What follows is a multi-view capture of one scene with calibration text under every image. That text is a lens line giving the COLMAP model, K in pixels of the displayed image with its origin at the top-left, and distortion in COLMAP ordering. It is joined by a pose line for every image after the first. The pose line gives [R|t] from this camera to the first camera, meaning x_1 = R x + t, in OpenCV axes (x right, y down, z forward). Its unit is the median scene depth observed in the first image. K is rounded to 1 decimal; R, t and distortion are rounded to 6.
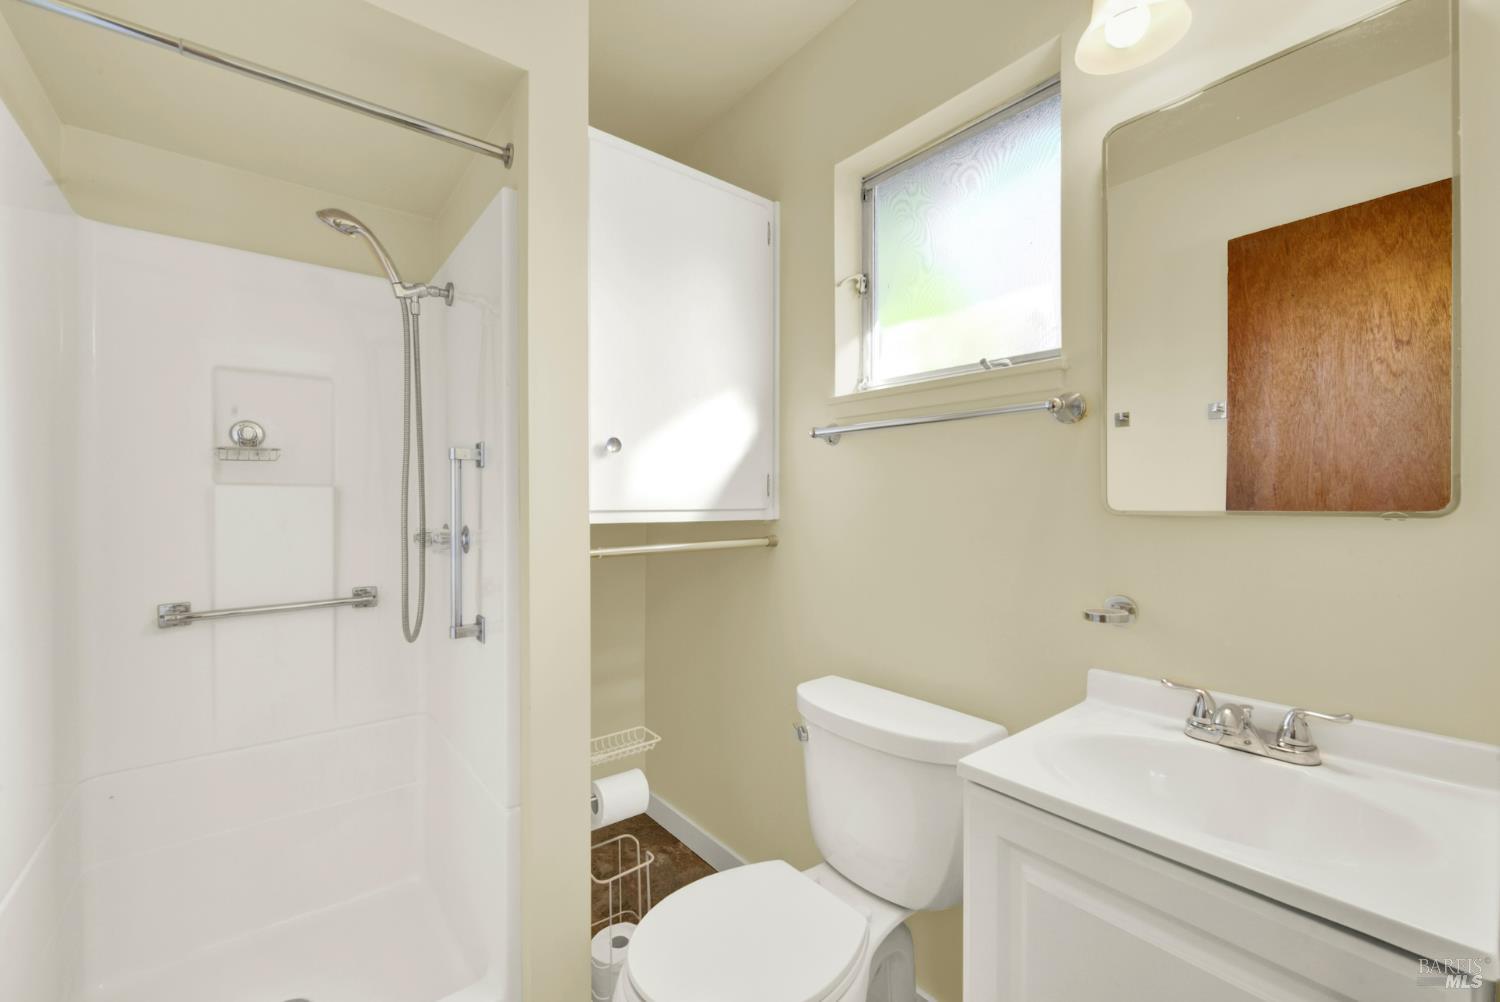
lens RADIAL K [[616.7, 0, 747.2], [0, 616.7, 500.7], [0, 0, 1]] dist [0.003171, -0.002676]
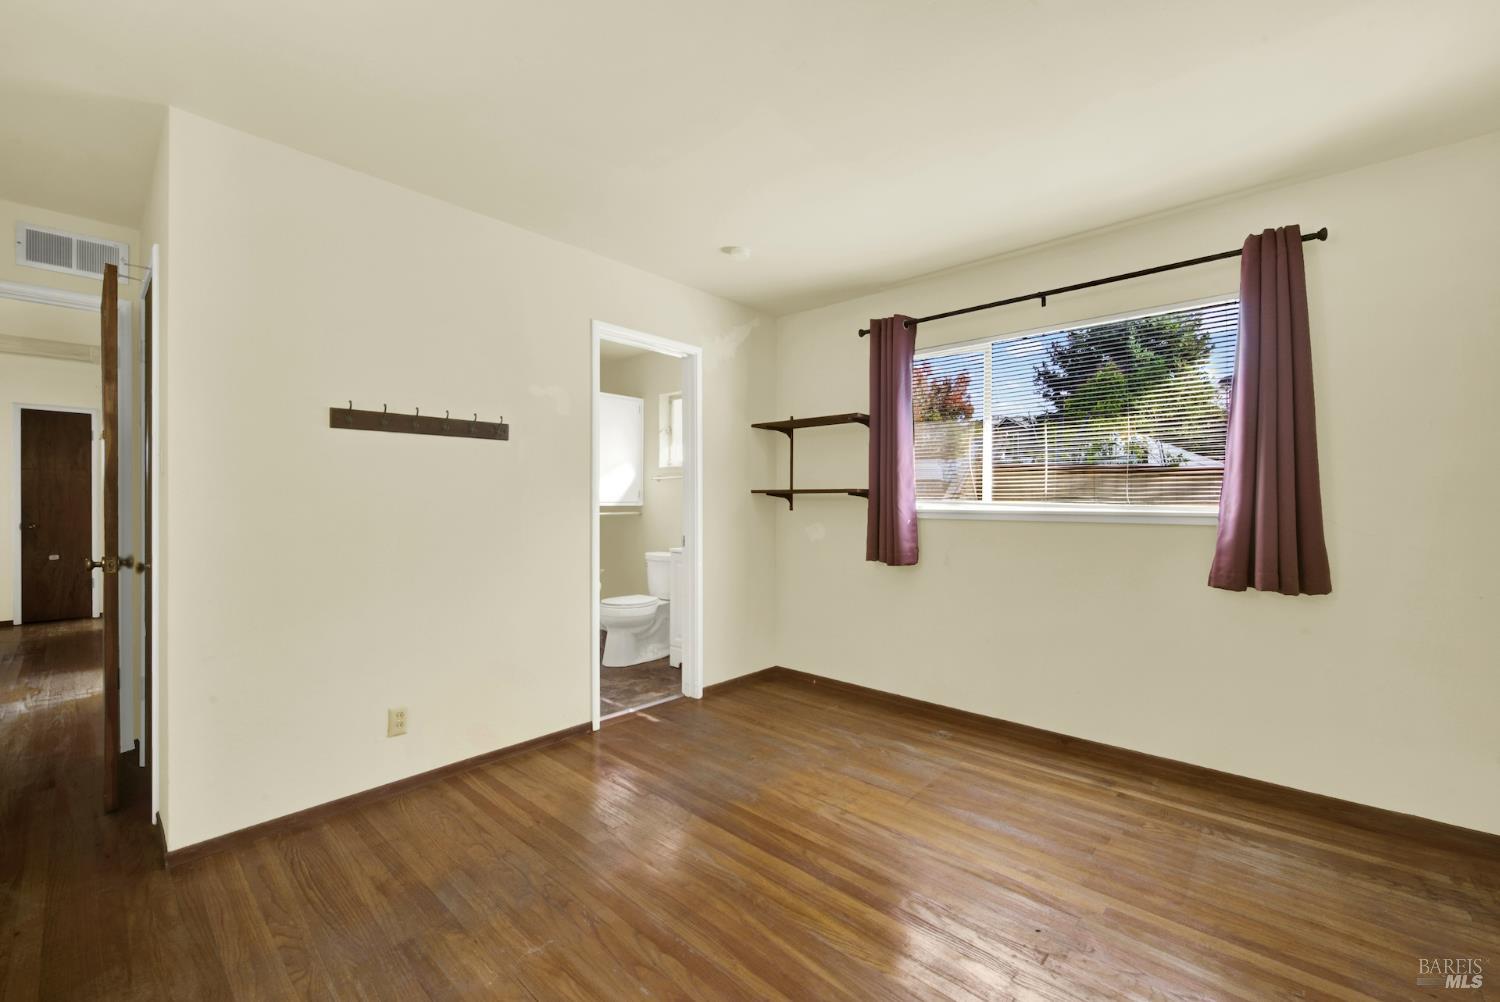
lens RADIAL K [[616.7, 0, 759.5], [0, 616.7, 502.2], [0, 0, 1]] dist [0.003171, -0.002676]
pose [[0.987713, -0.003716, 0.156235, 0.144452], [0.004890, 0.999963, -0.007131, 0.038969], [-0.156203, 0.007807, 0.987694, -2.089612]]
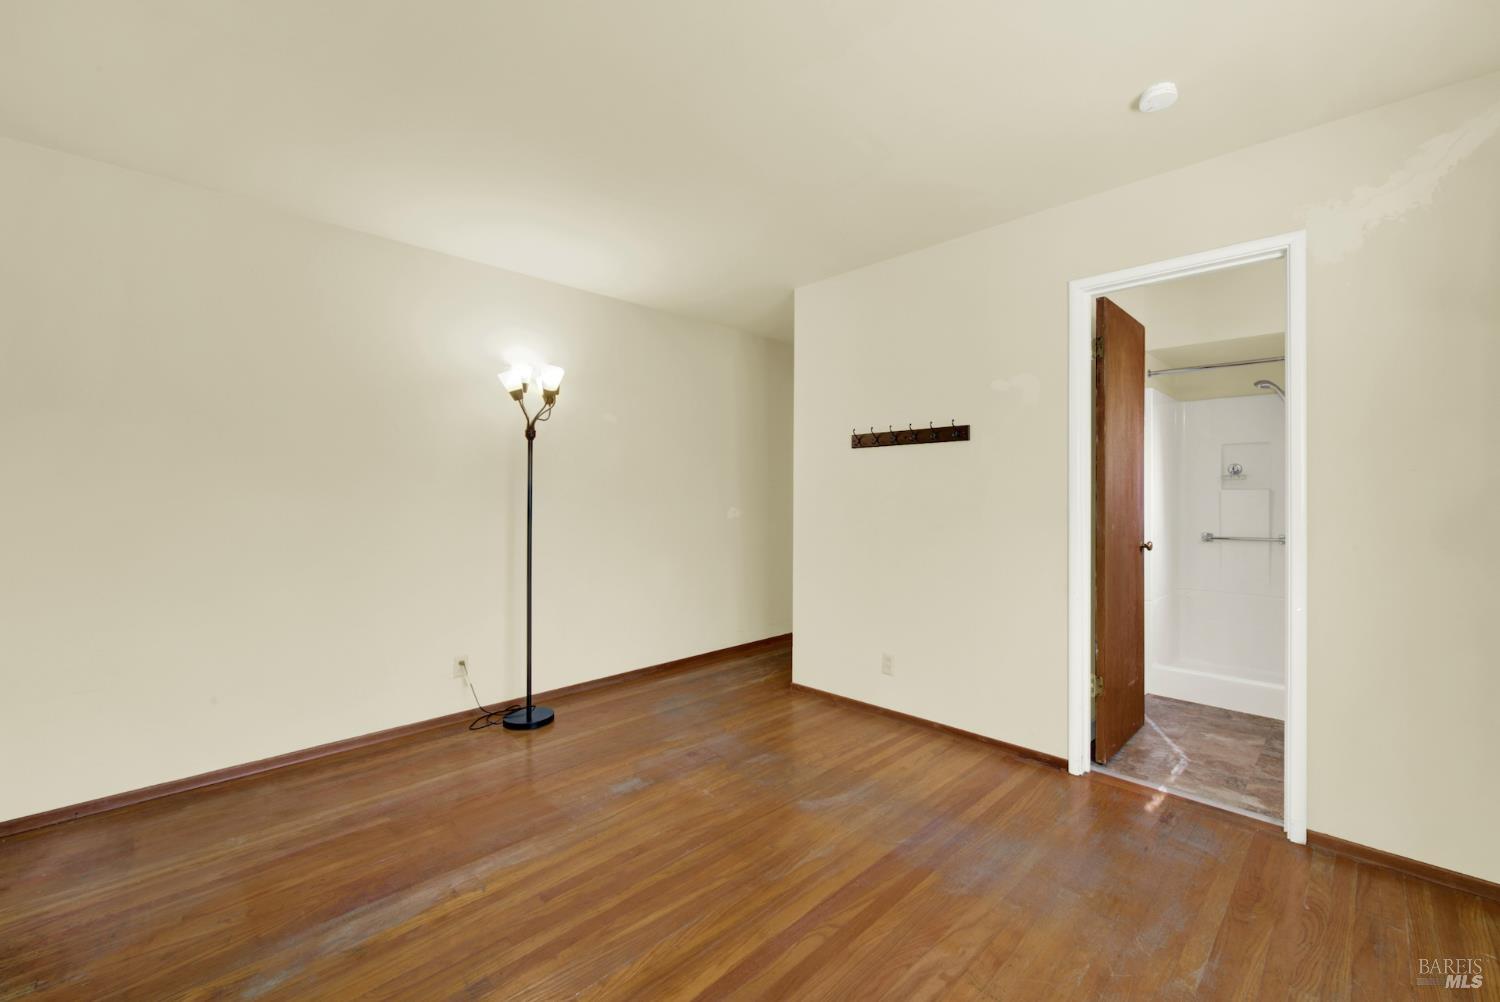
lens RADIAL K [[616.7, 0, 751.8], [0, 616.7, 499.7], [0, 0, 1]] dist [0.003171, -0.002676]
pose [[0.100869, 0.003923, -0.994892, 1.402089], [-0.009590, 0.999950, 0.002971, 0.025963], [0.994853, 0.009241, 0.100902, -1.134896]]
